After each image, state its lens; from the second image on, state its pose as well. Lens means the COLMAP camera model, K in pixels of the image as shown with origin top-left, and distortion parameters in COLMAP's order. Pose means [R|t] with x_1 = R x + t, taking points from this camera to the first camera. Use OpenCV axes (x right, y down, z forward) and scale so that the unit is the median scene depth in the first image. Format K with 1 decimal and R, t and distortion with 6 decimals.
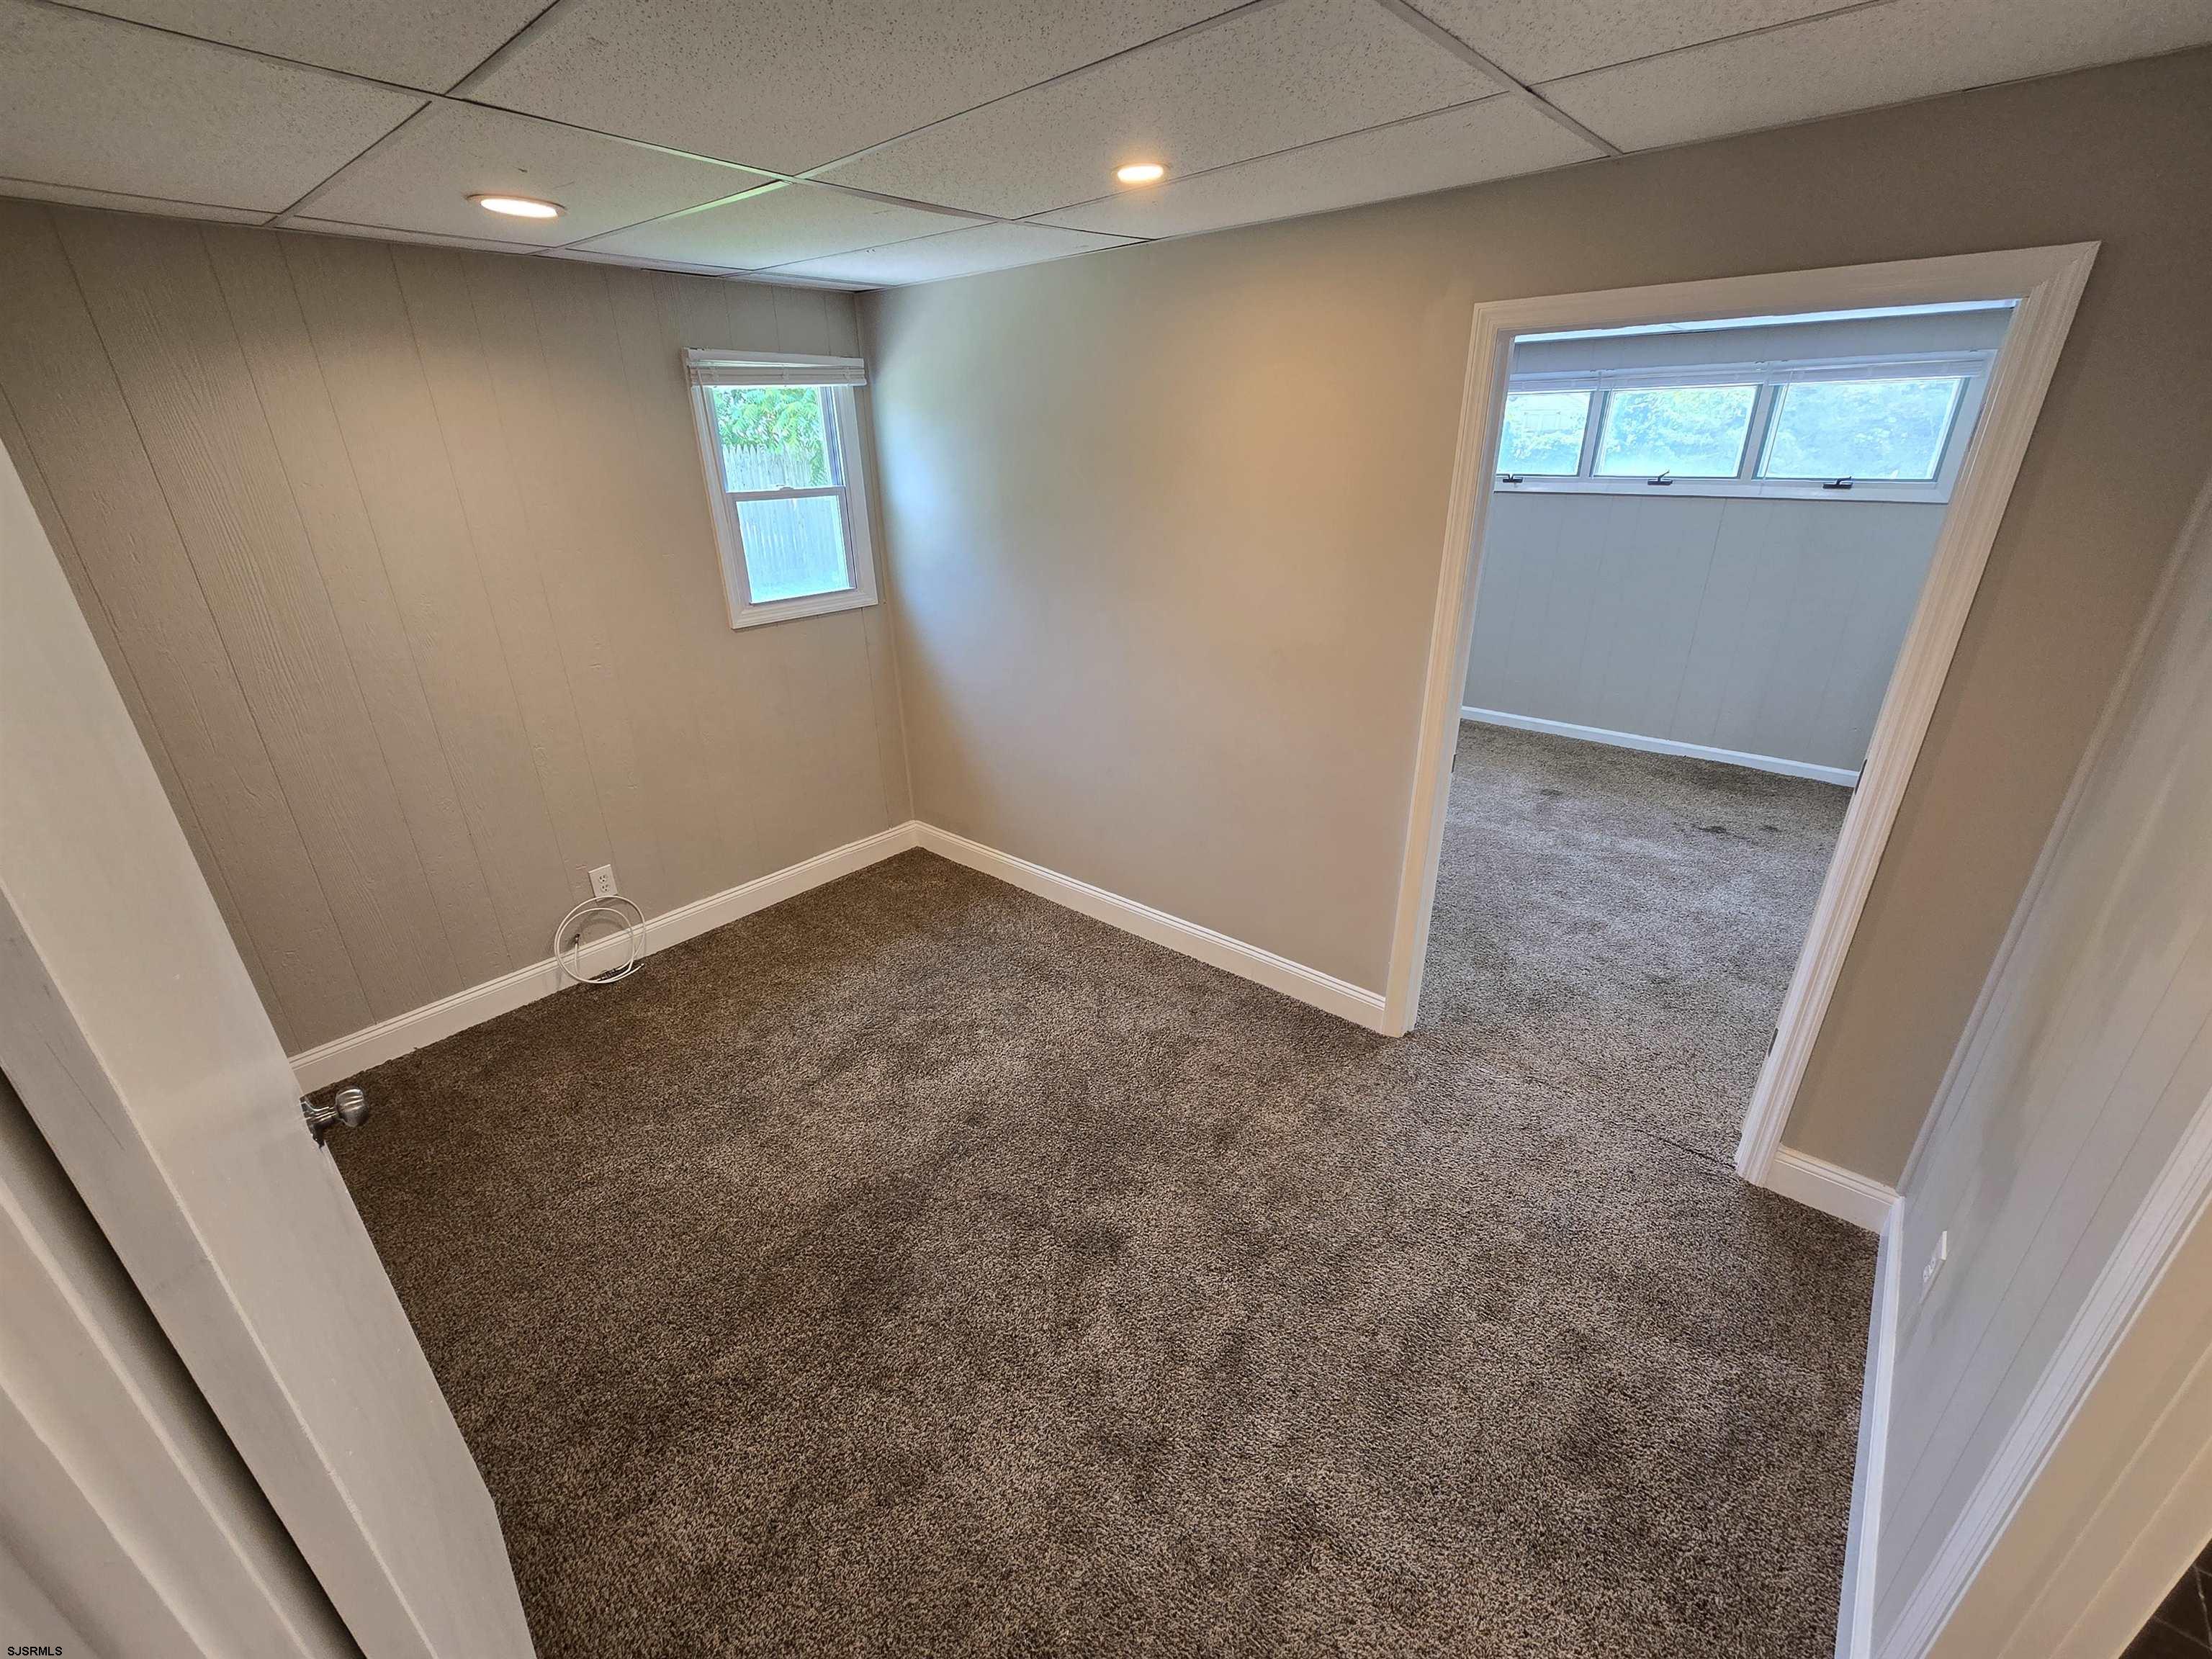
lens RADIAL K [[904.2, 0, 1102.9], [0, 904.2, 826.7], [0, 0, 1]] dist [-0.002405, 0.000614]
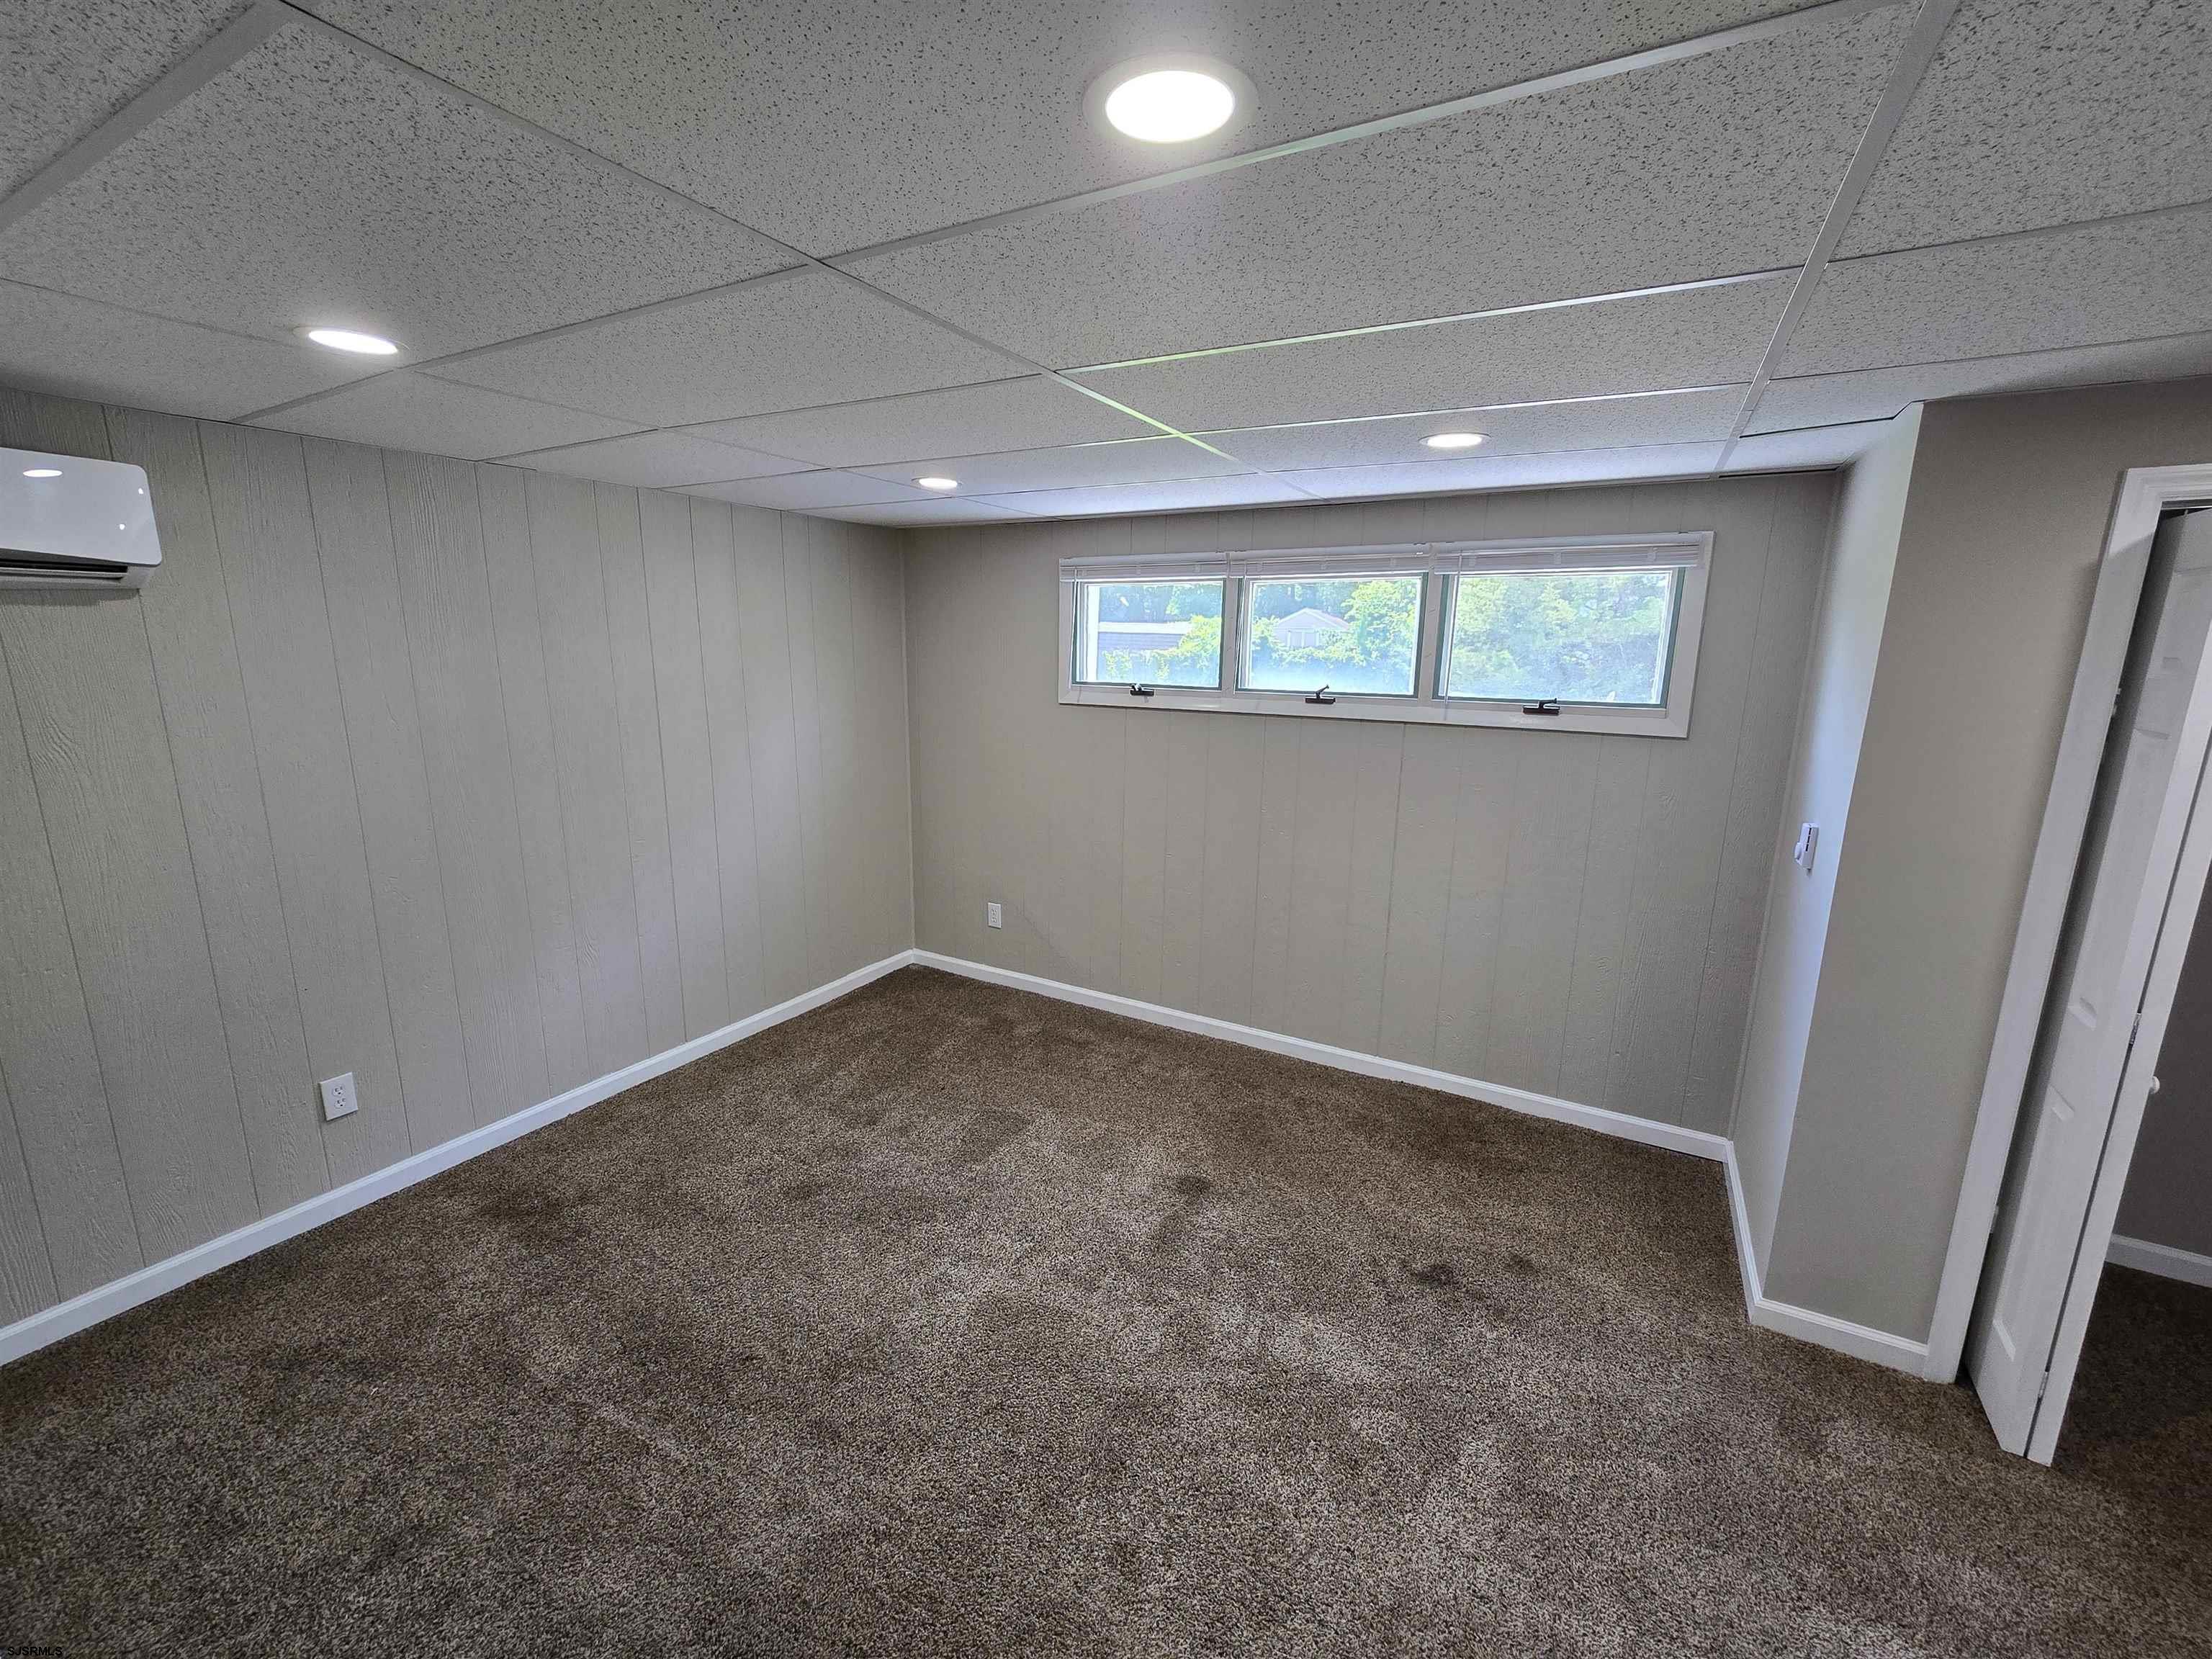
lens RADIAL K [[904.2, 0, 1098.7], [0, 904.2, 831.3], [0, 0, 1]] dist [-0.002405, 0.000614]
pose [[0.982434, -0.009616, 0.186361, 0.338143], [0.047106, 0.979109, -0.197806, -0.160185], [-0.180565, 0.203110, 0.962363, 0.398586]]
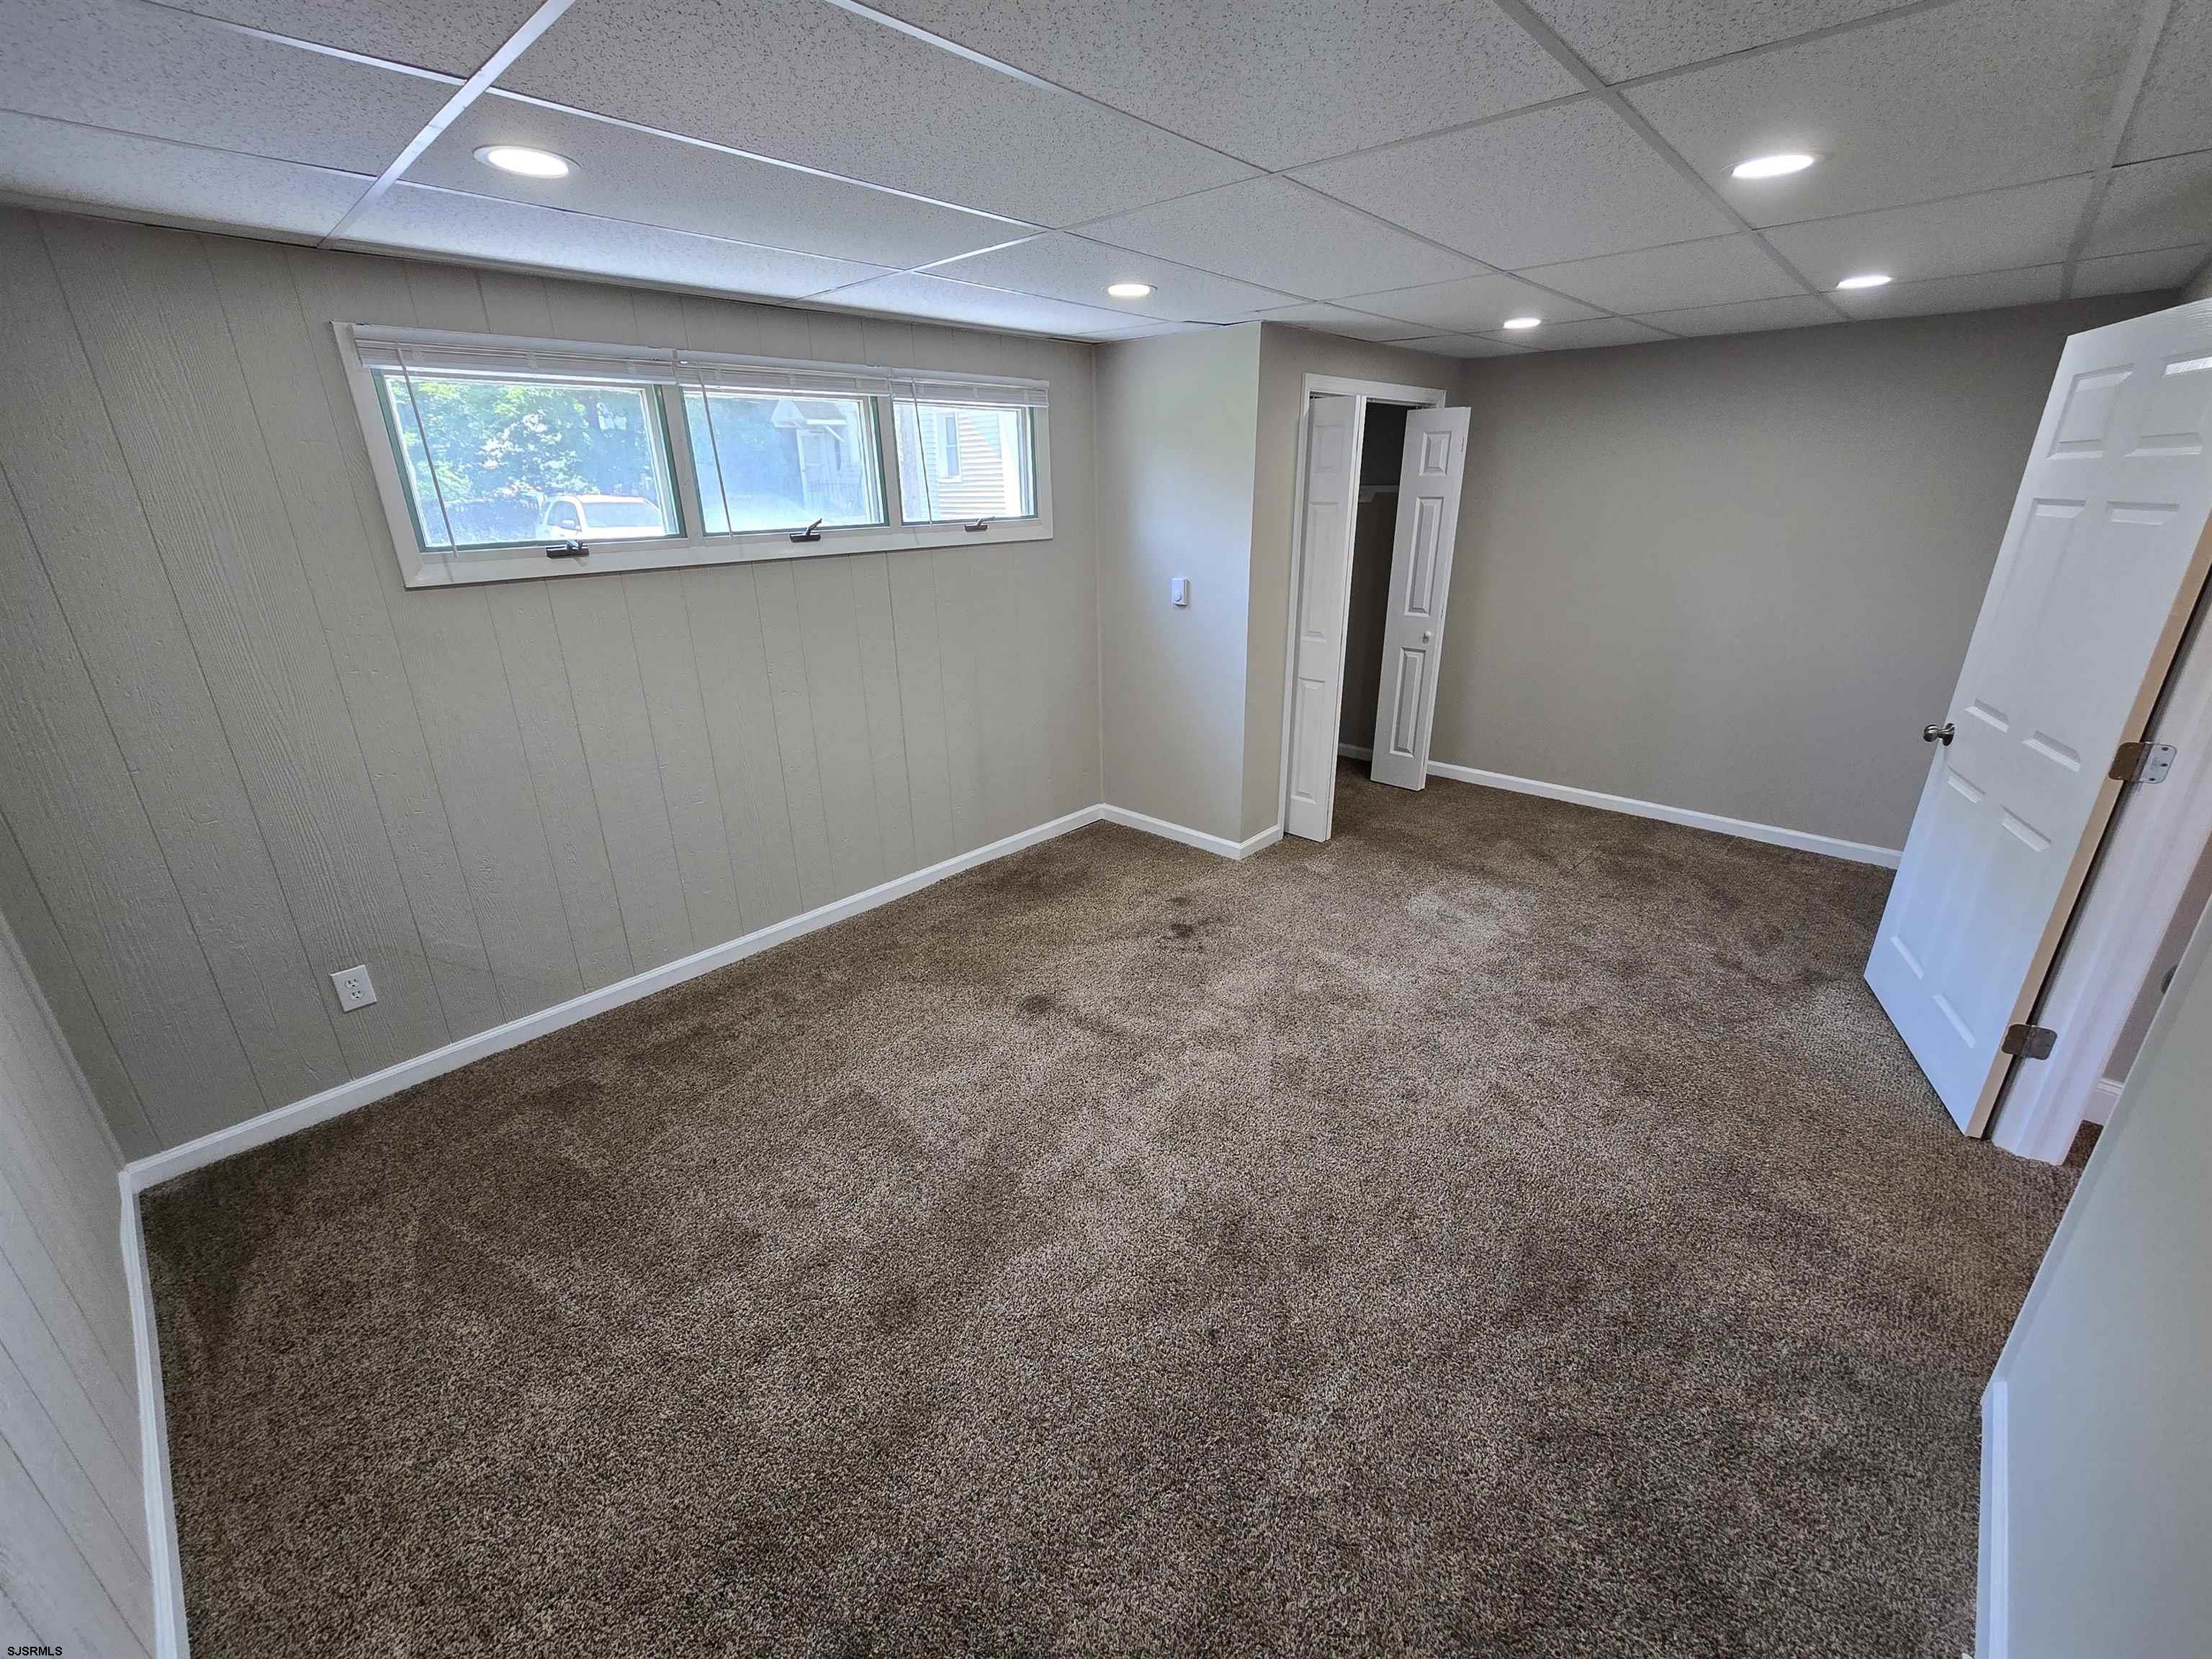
lens RADIAL K [[904.2, 0, 1092.9], [0, 904.2, 839.7], [0, 0, 1]] dist [-0.002405, 0.000614]
pose [[0.038720, -0.356711, 0.933412, -0.067094], [0.411941, 0.856741, 0.310322, -0.337037], [-0.910388, 0.372495, 0.180117, 0.838541]]
